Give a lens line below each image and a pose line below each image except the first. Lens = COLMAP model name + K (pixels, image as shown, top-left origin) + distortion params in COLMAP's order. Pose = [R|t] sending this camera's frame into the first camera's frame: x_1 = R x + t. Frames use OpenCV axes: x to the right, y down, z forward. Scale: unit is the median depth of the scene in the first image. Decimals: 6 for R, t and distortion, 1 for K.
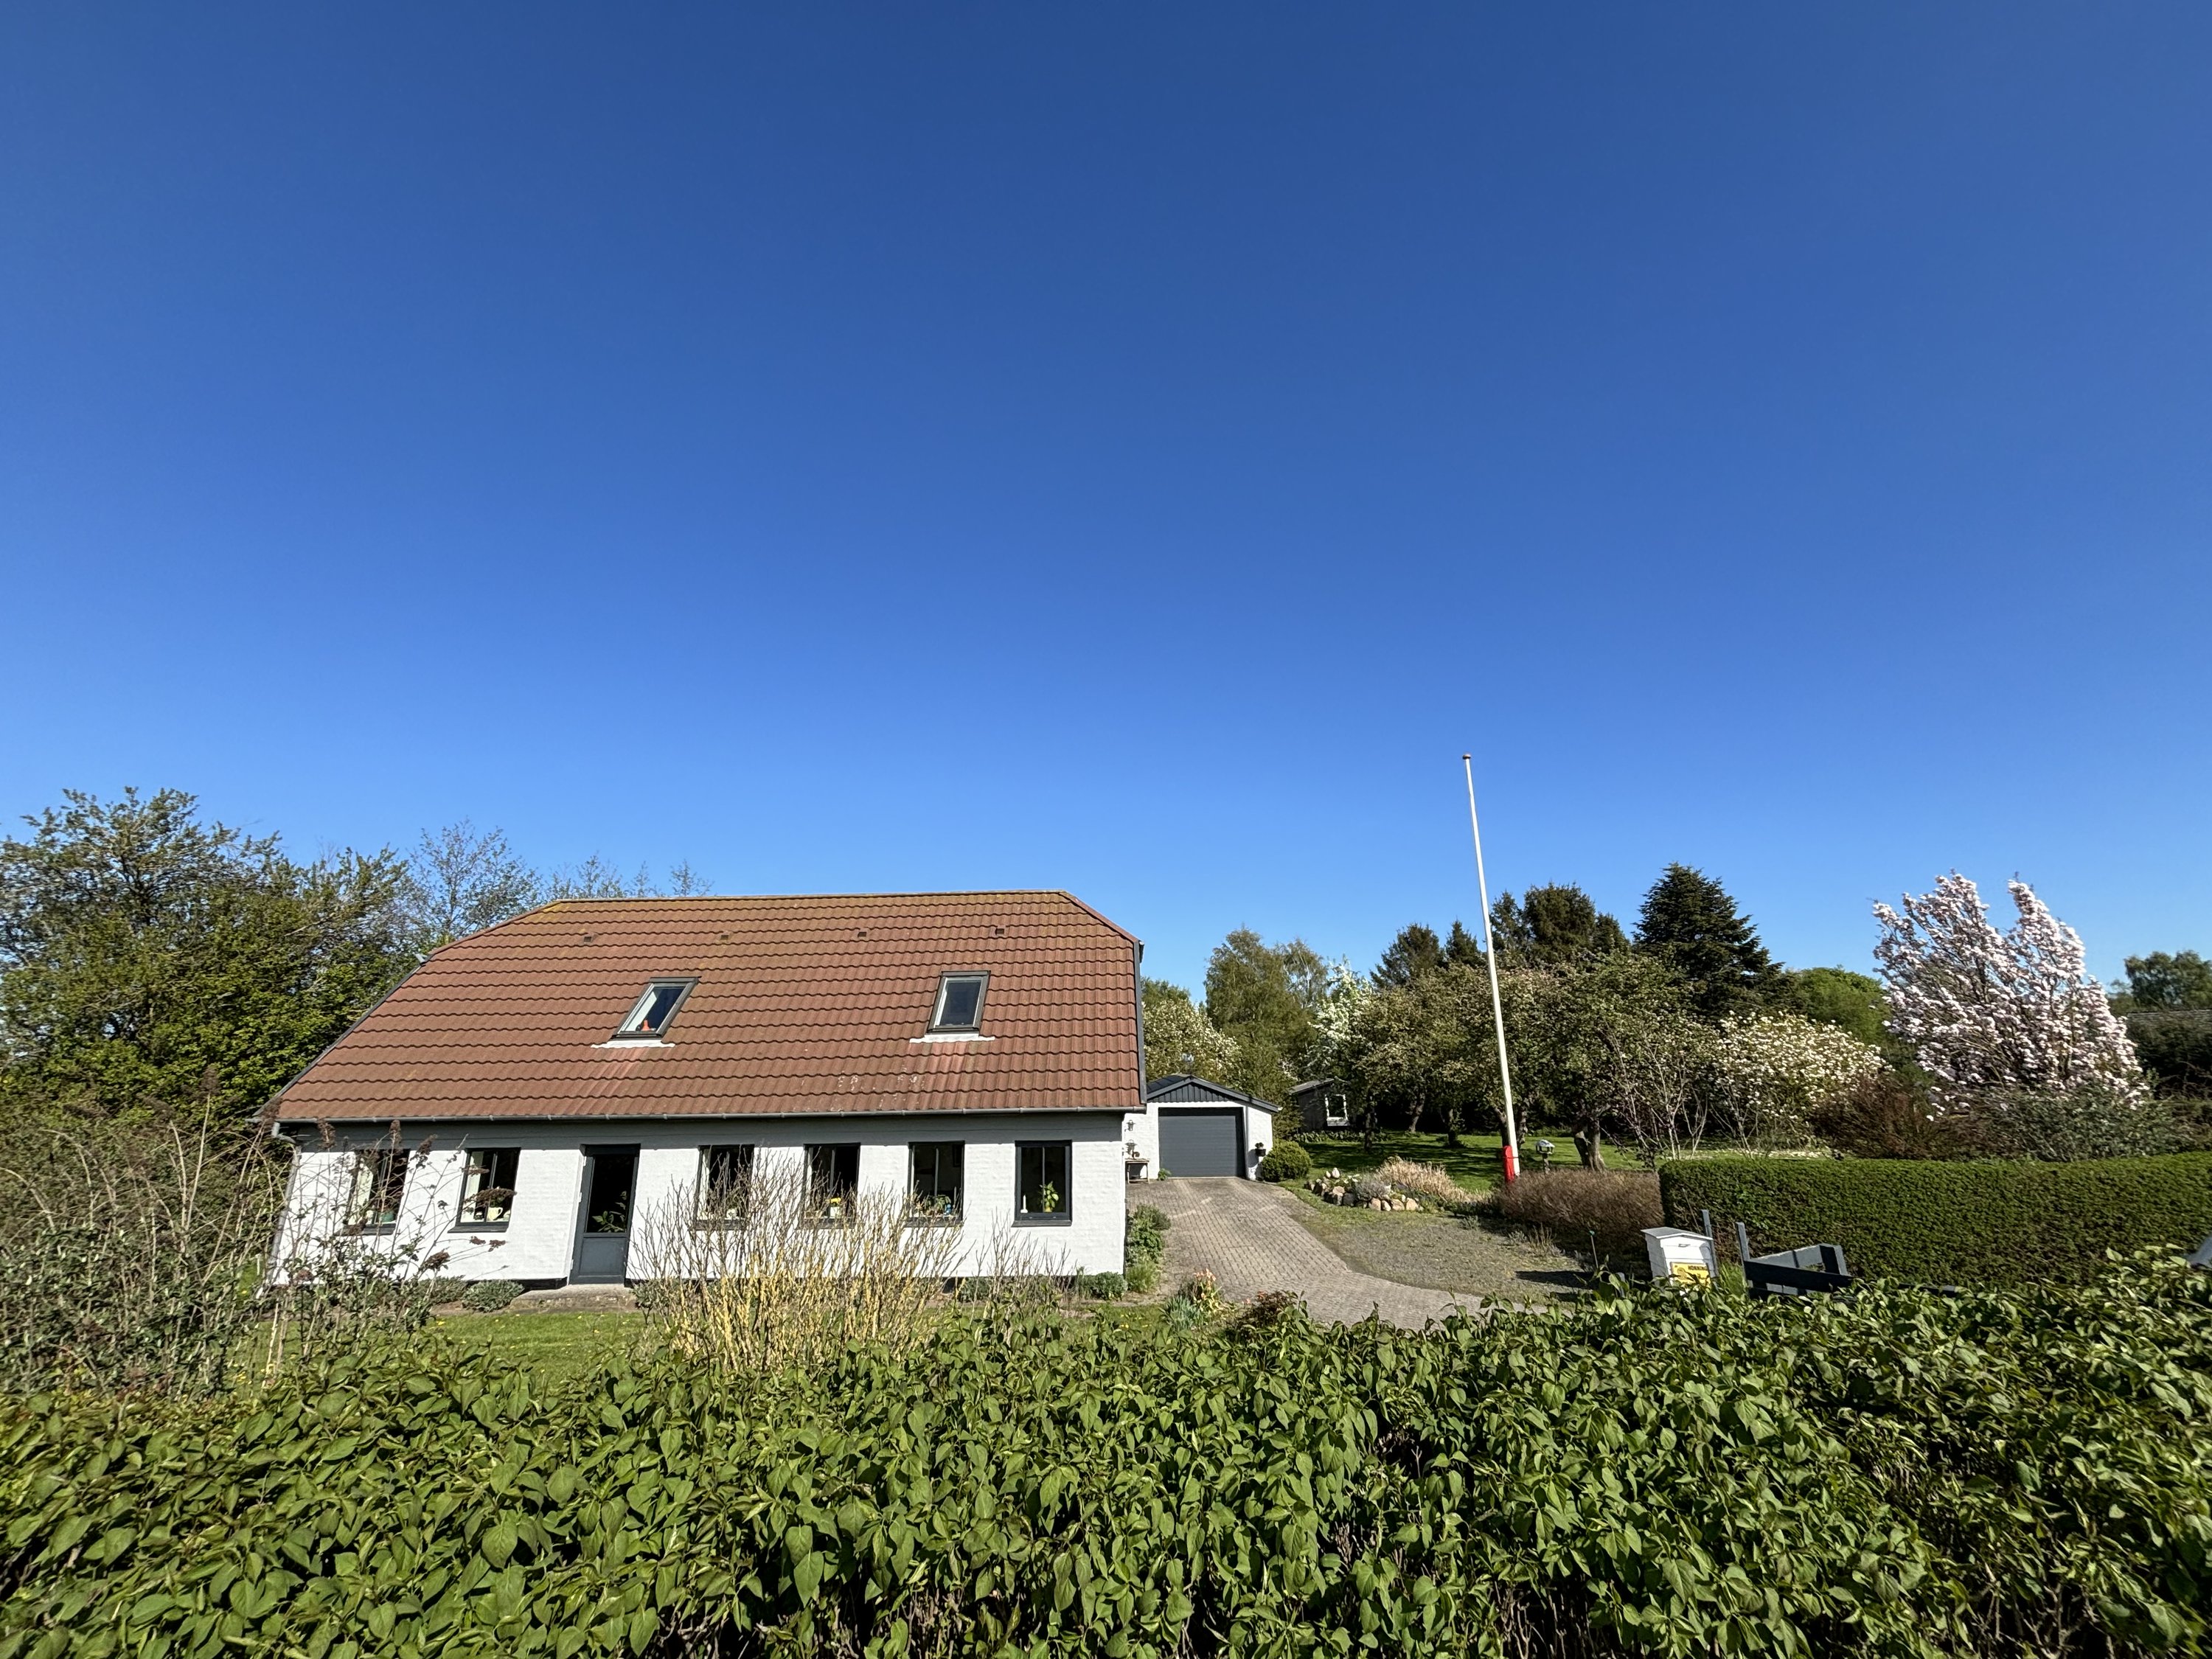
lens RADIAL K [[945.7, 0, 1069.9], [0, 945.7, 801.4], [0, 0, 1]] dist [-0.008143, 0.001327]
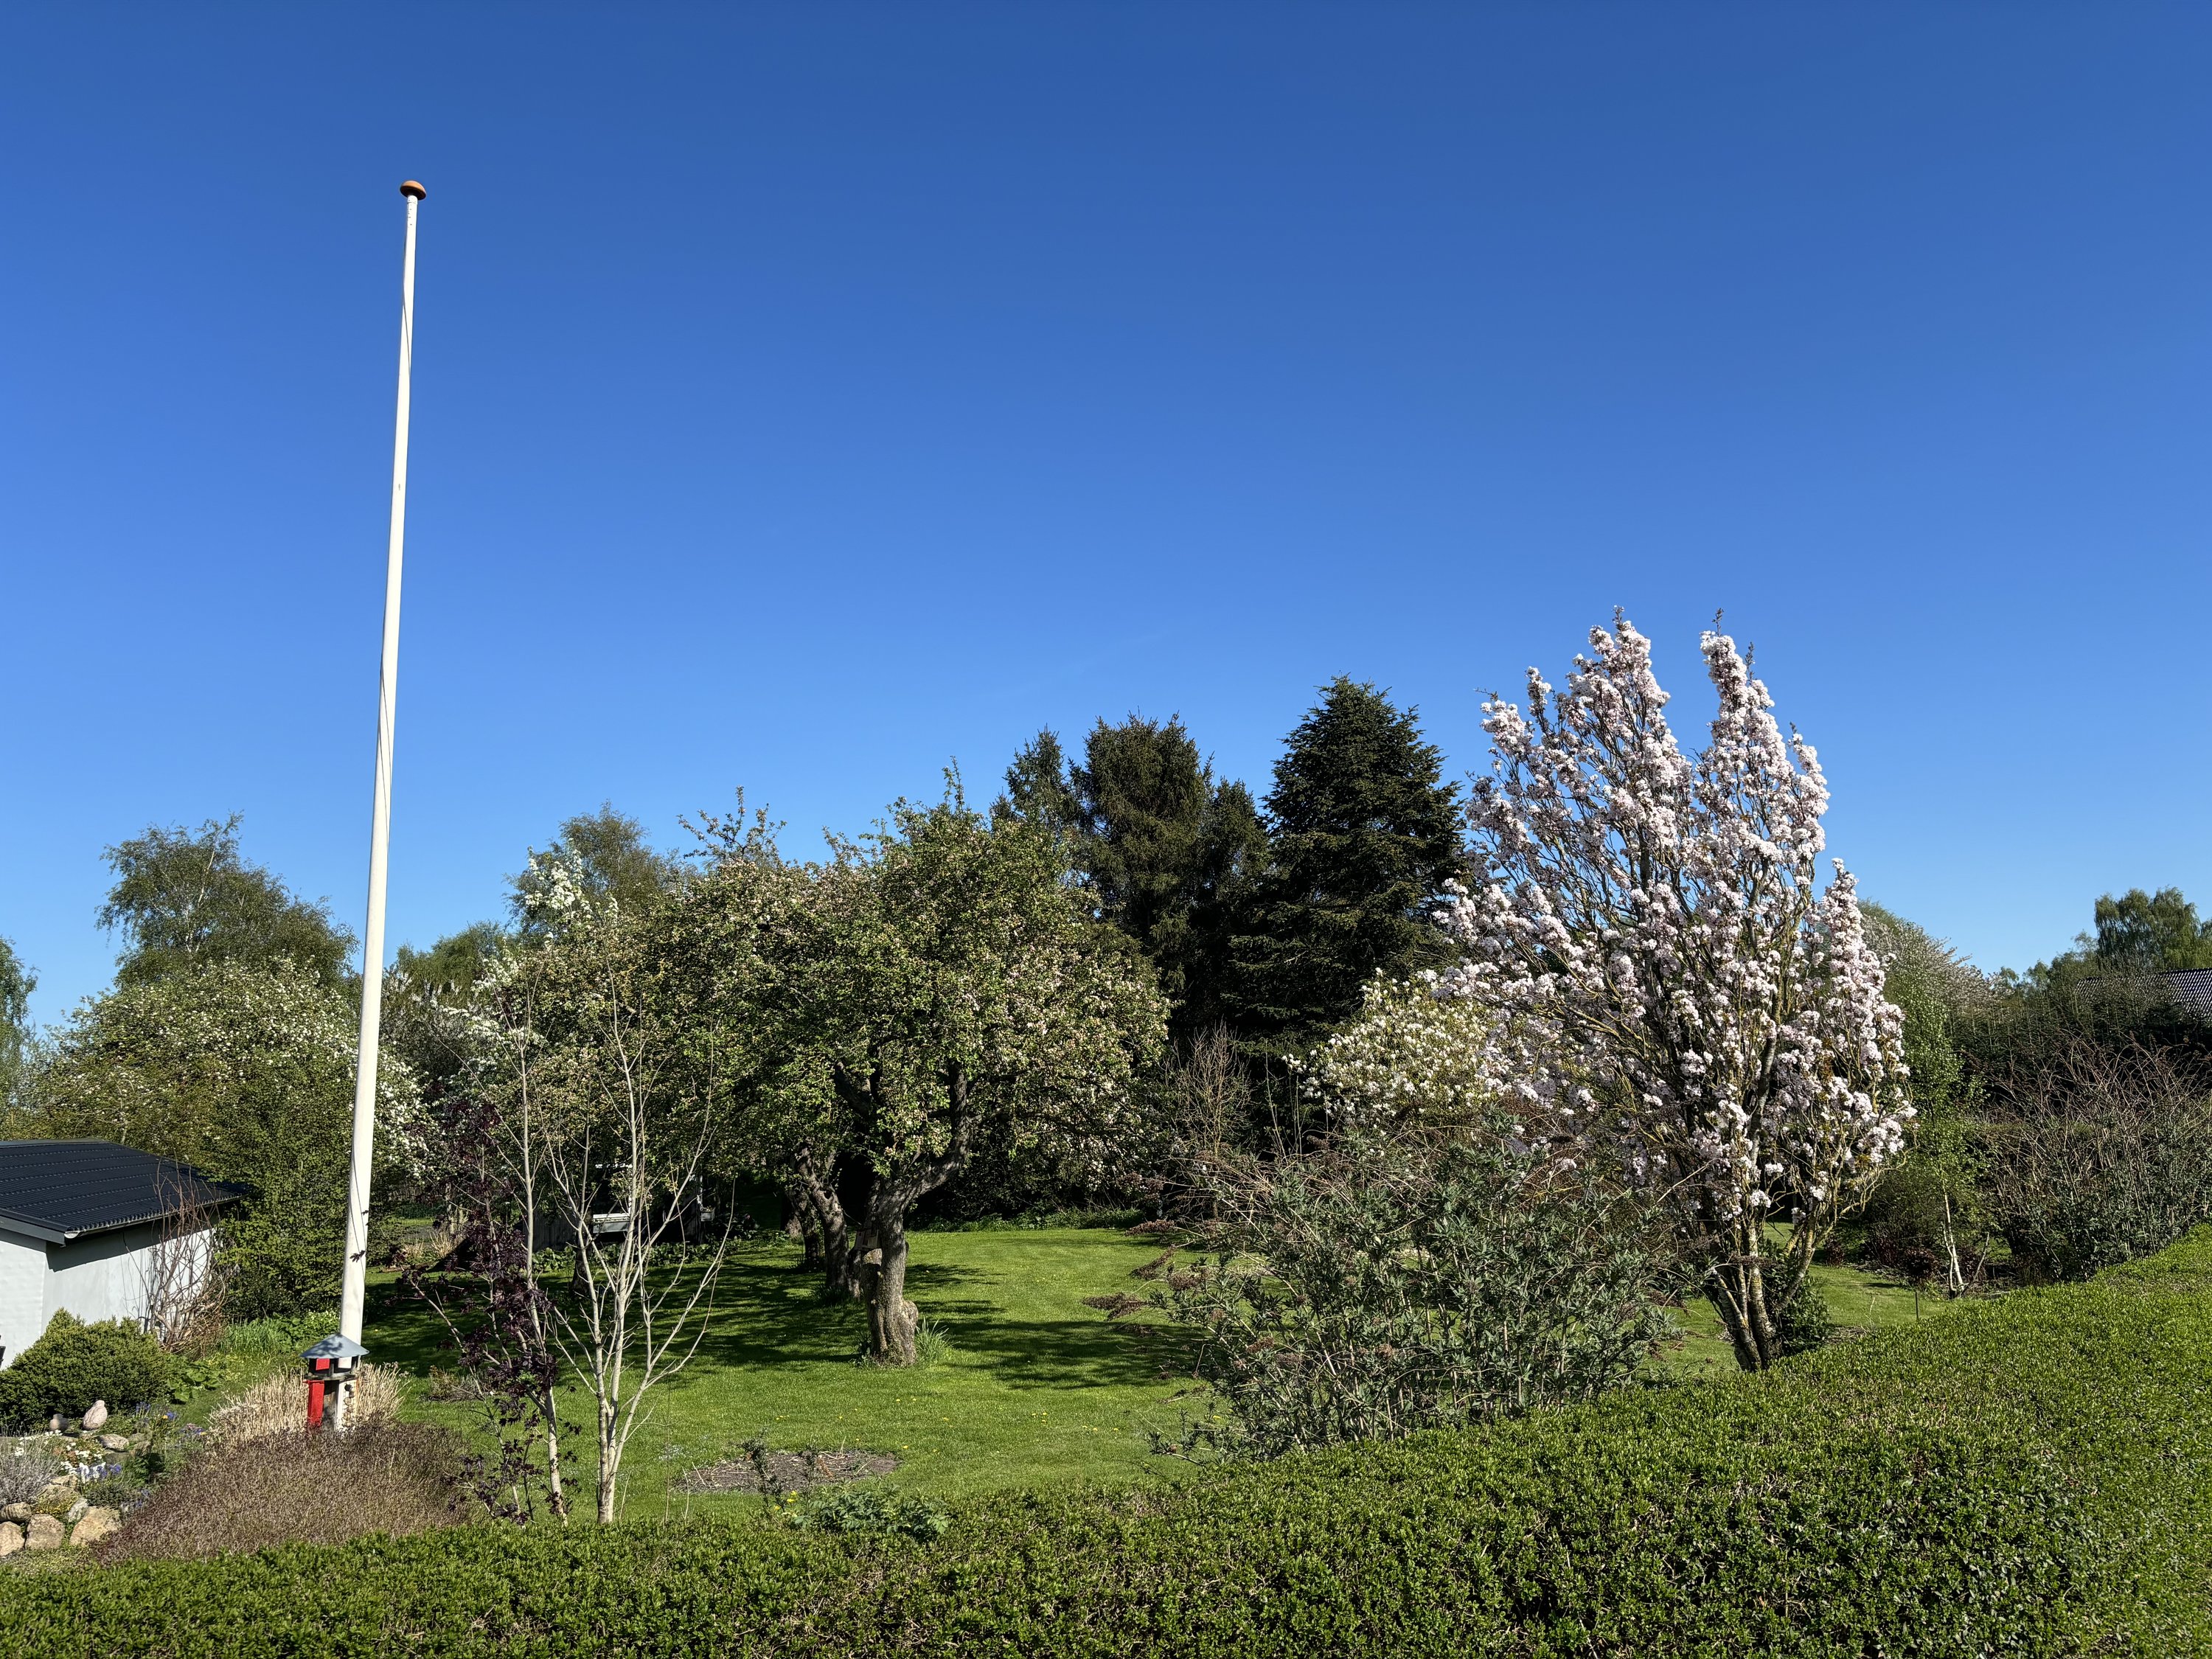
lens RADIAL K [[1692.2, 0, 1111.9], [0, 1692.2, 832.7], [0, 0, 1]] dist [0.029293, -0.005514]
pose [[0.954192, 0.021456, 0.298426, 0.533478], [-0.059205, 0.991243, 0.118037, 0.100210], [-0.293280, -0.130298, 0.947106, 0.358964]]
